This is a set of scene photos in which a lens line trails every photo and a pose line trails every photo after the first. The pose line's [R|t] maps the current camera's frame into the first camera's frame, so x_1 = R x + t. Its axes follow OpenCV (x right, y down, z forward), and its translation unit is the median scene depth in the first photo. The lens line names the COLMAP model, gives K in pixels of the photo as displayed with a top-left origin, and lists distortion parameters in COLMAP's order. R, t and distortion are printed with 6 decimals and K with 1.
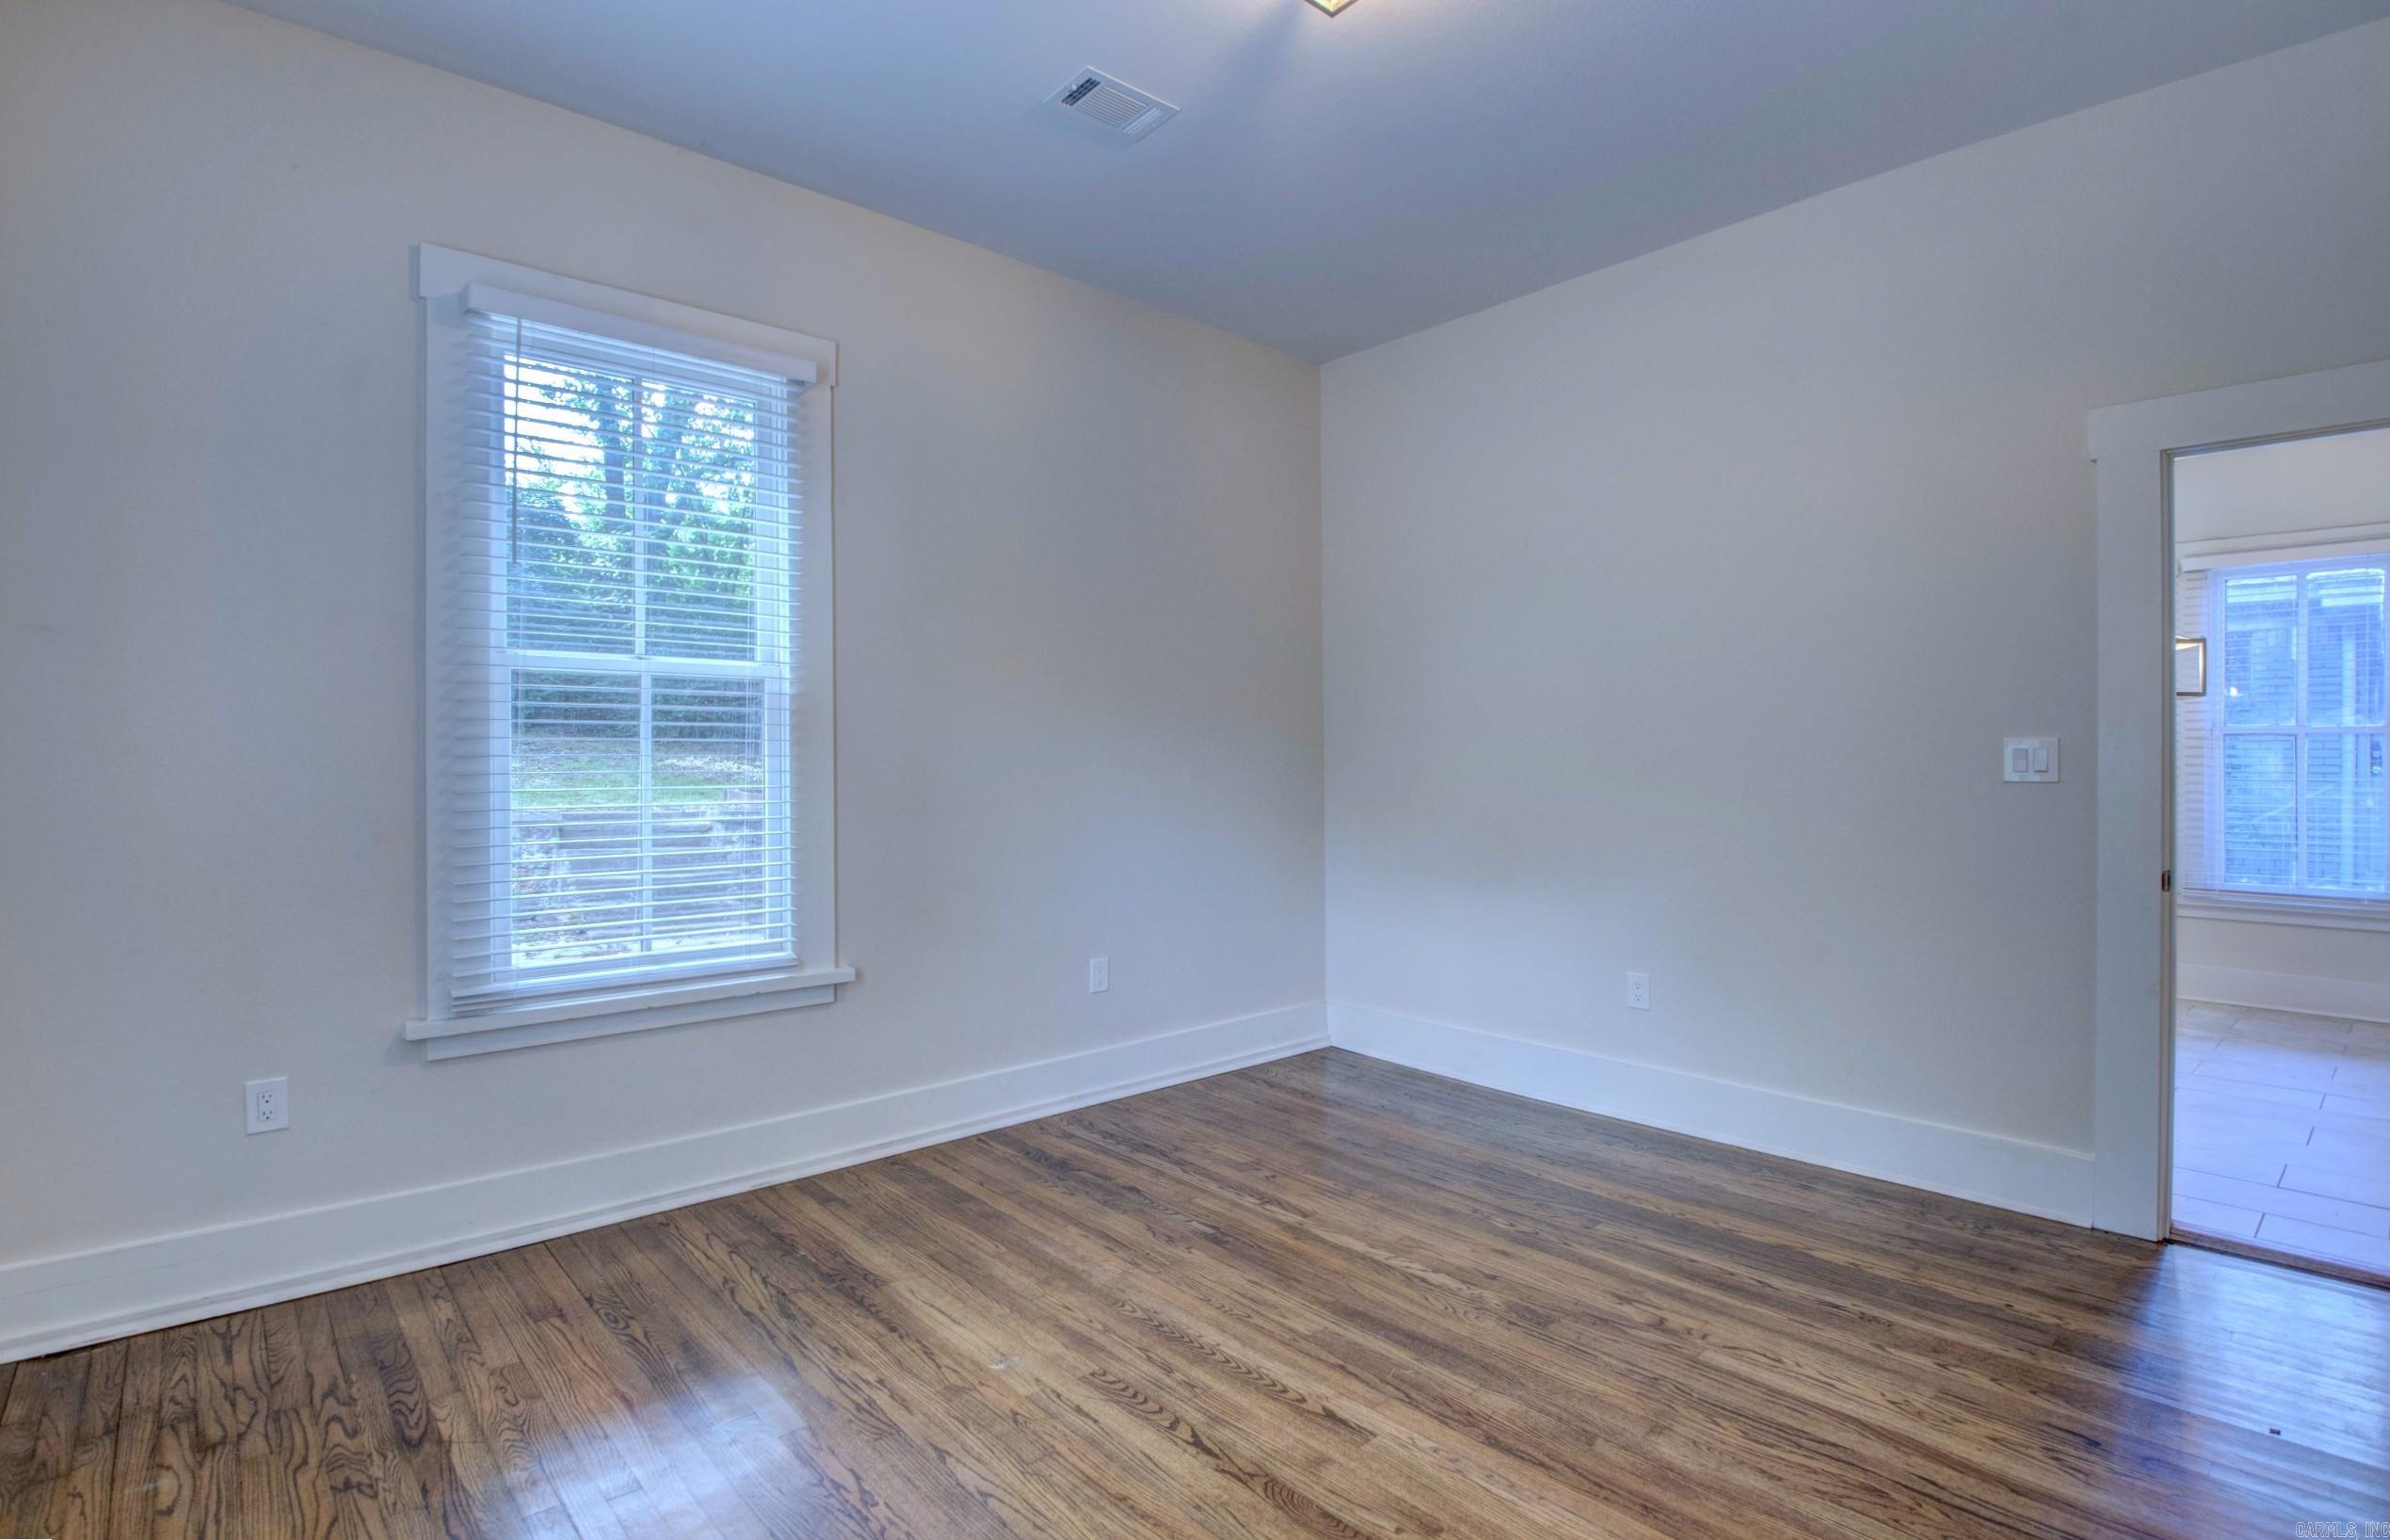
lens RADIAL K [[1120.2, 0, 1183.9], [0, 1120.2, 760.0], [0, 0, 1]] dist [0.017754, -0.026282]
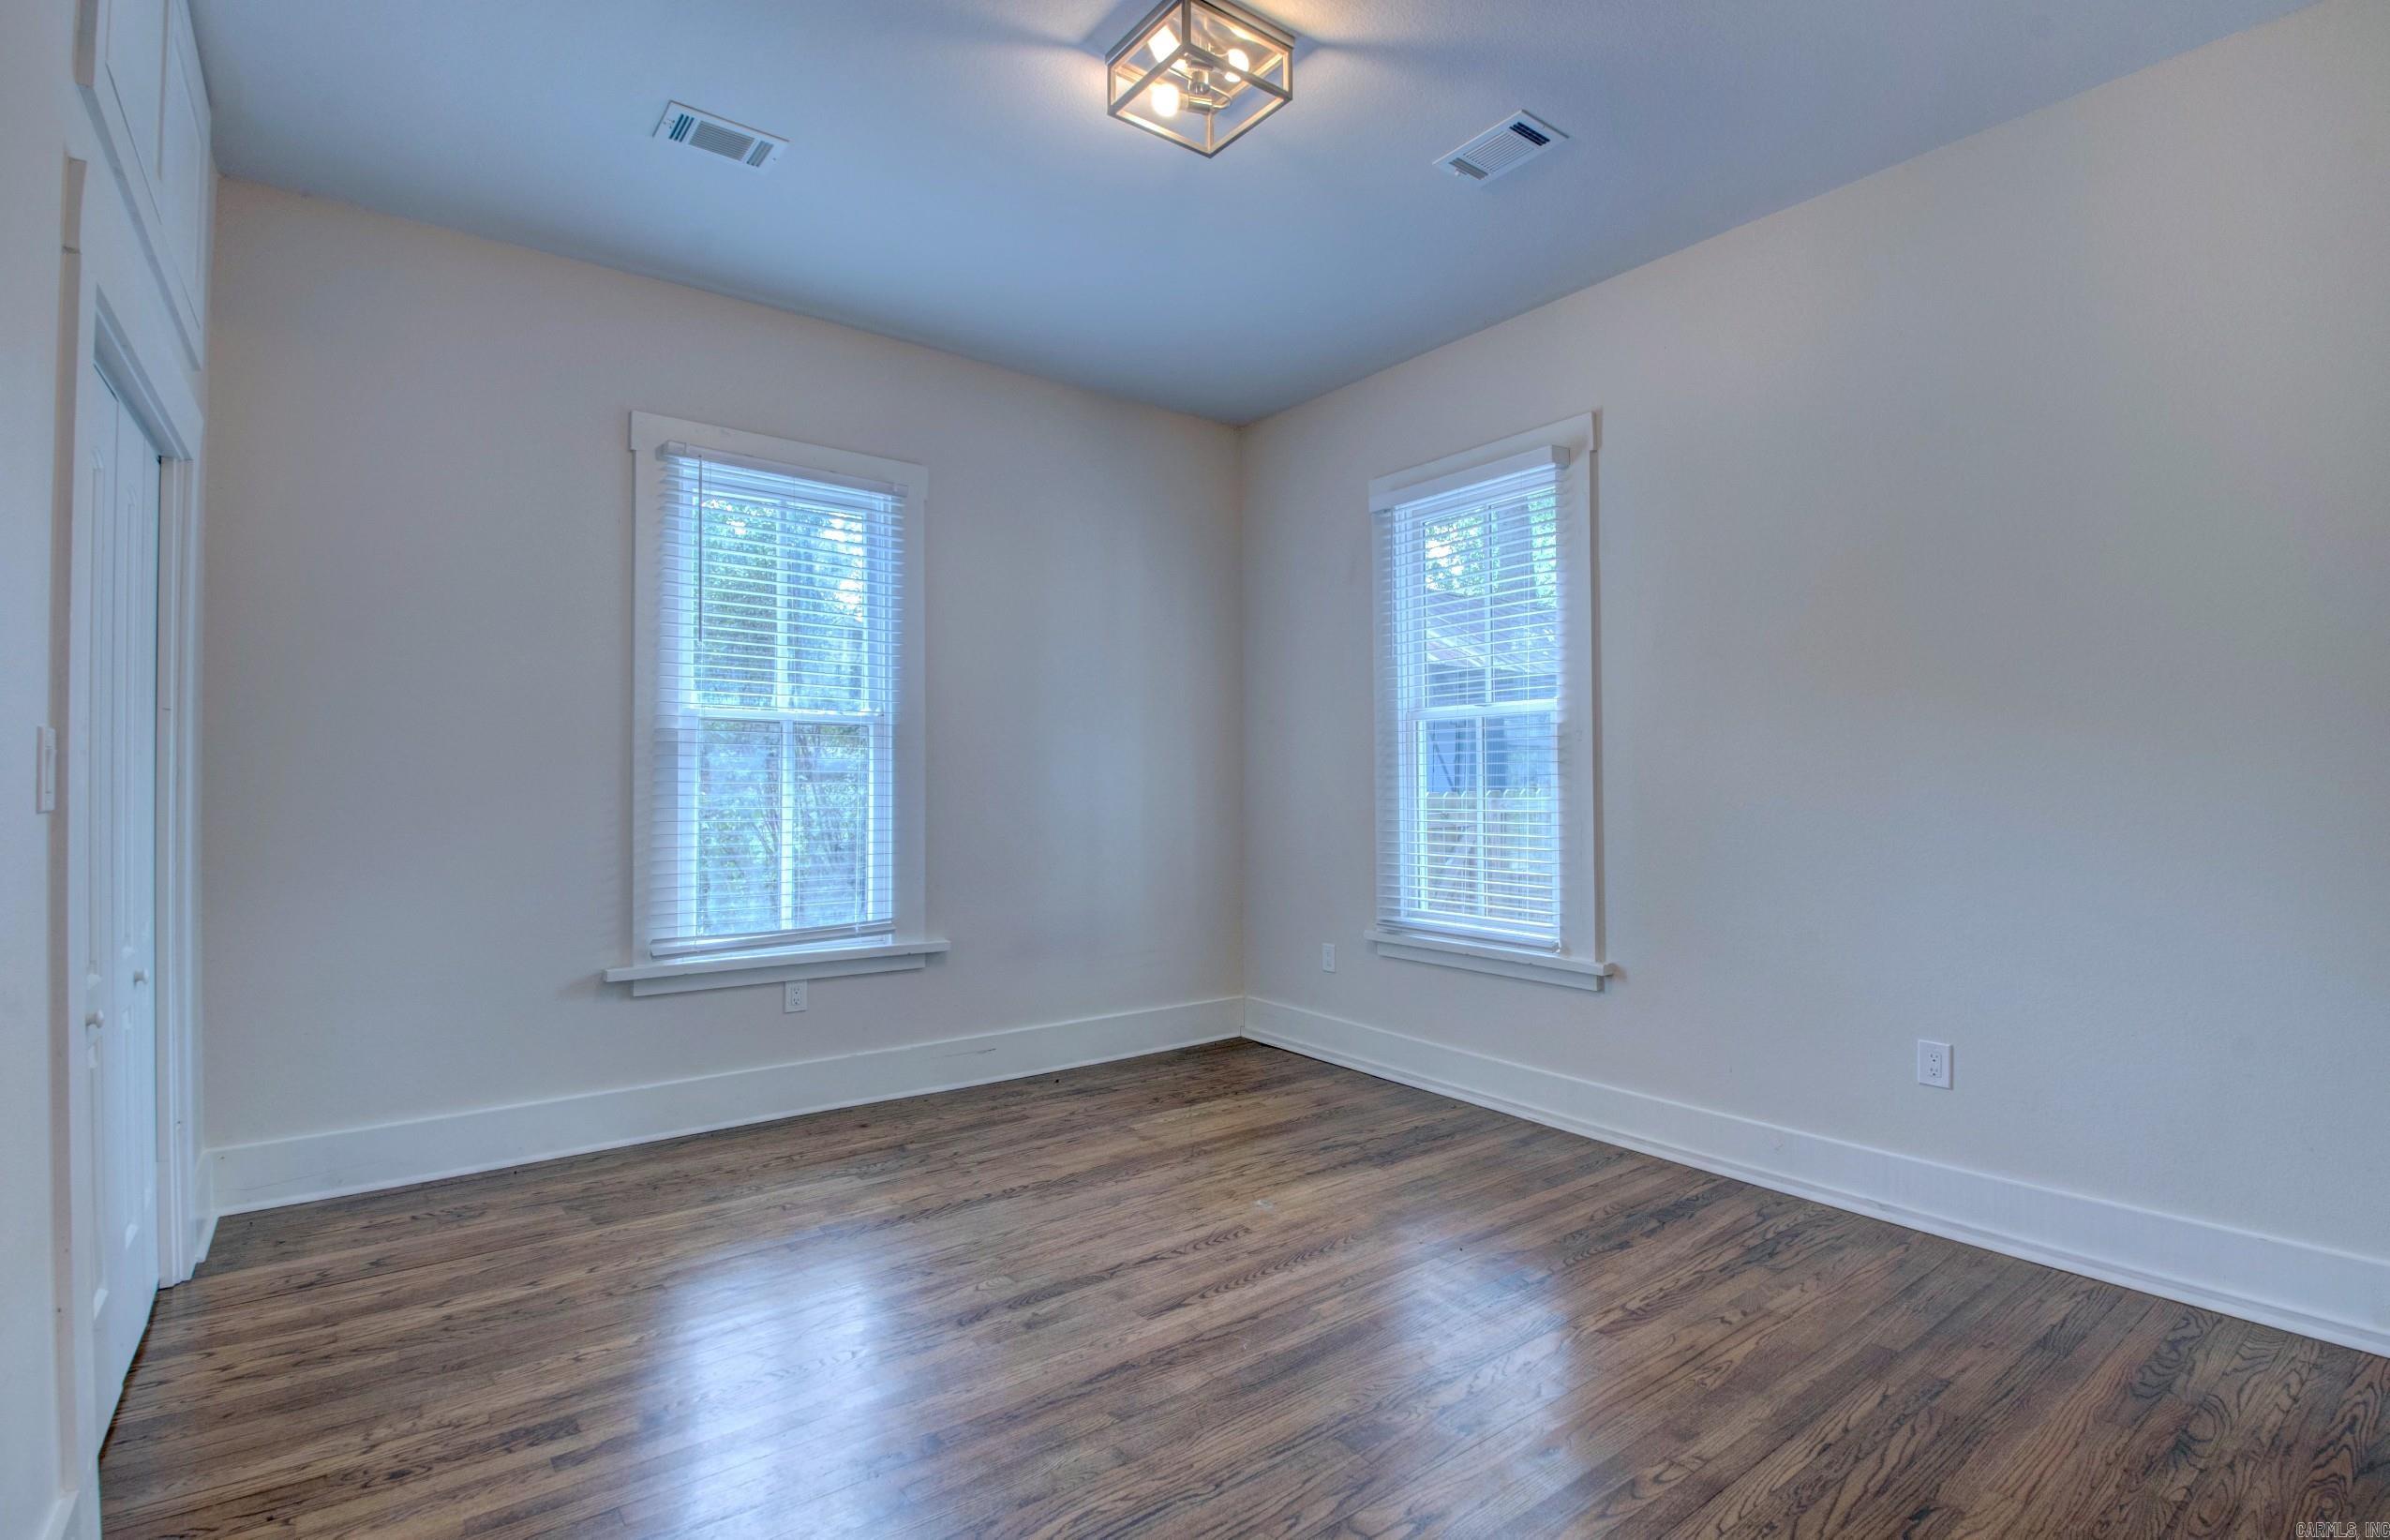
lens RADIAL K [[1115.1, 0, 1216.4], [0, 1115.1, 763.9], [0, 0, 1]] dist [0.032094, -0.025456]
pose [[-0.055489, -0.019326, -0.998272, 0.975449], [0.005168, 0.999794, -0.019643, 0.007878], [0.998446, -0.006249, -0.055378, 0.789869]]
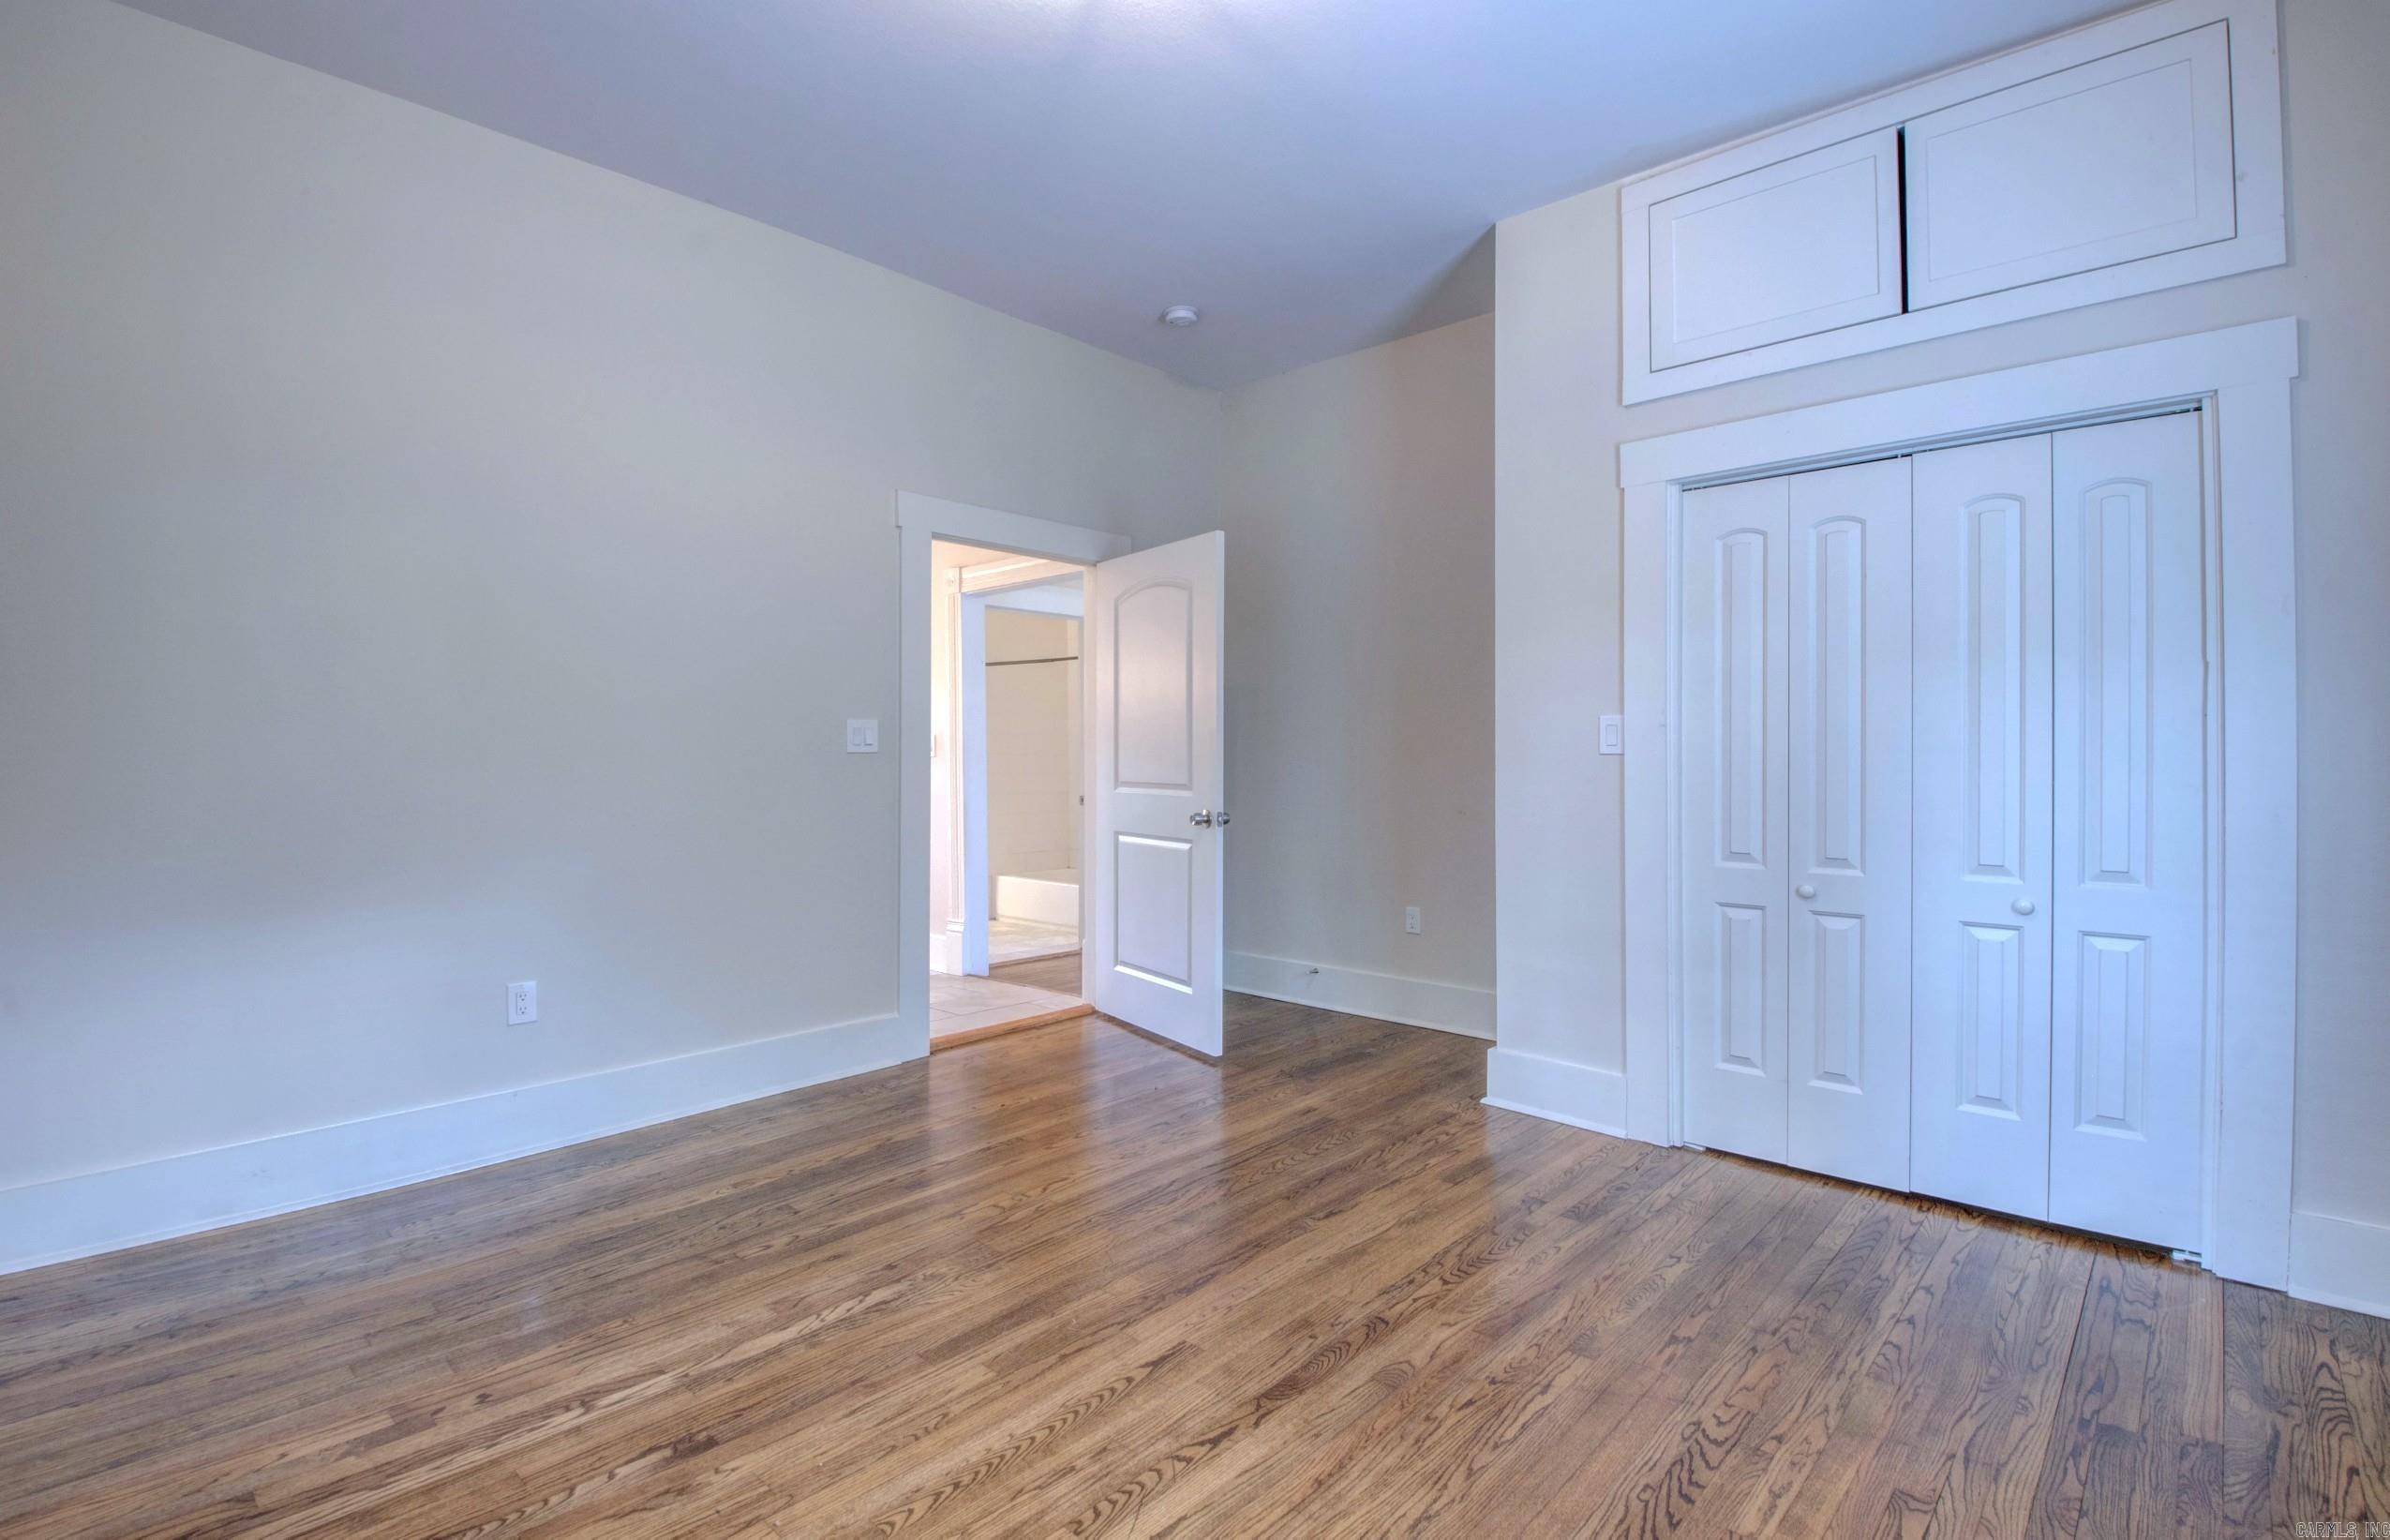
lens RADIAL K [[1120.3, 0, 1183.9], [0, 1120.3, 760.0], [0, 0, 1]] dist [0.017754, -0.026282]
pose [[-0.084981, -0.012724, 0.996301, -0.634905], [-0.008485, 0.999891, 0.012046, 0.011015], [-0.996346, -0.007430, -0.085079, 0.756088]]
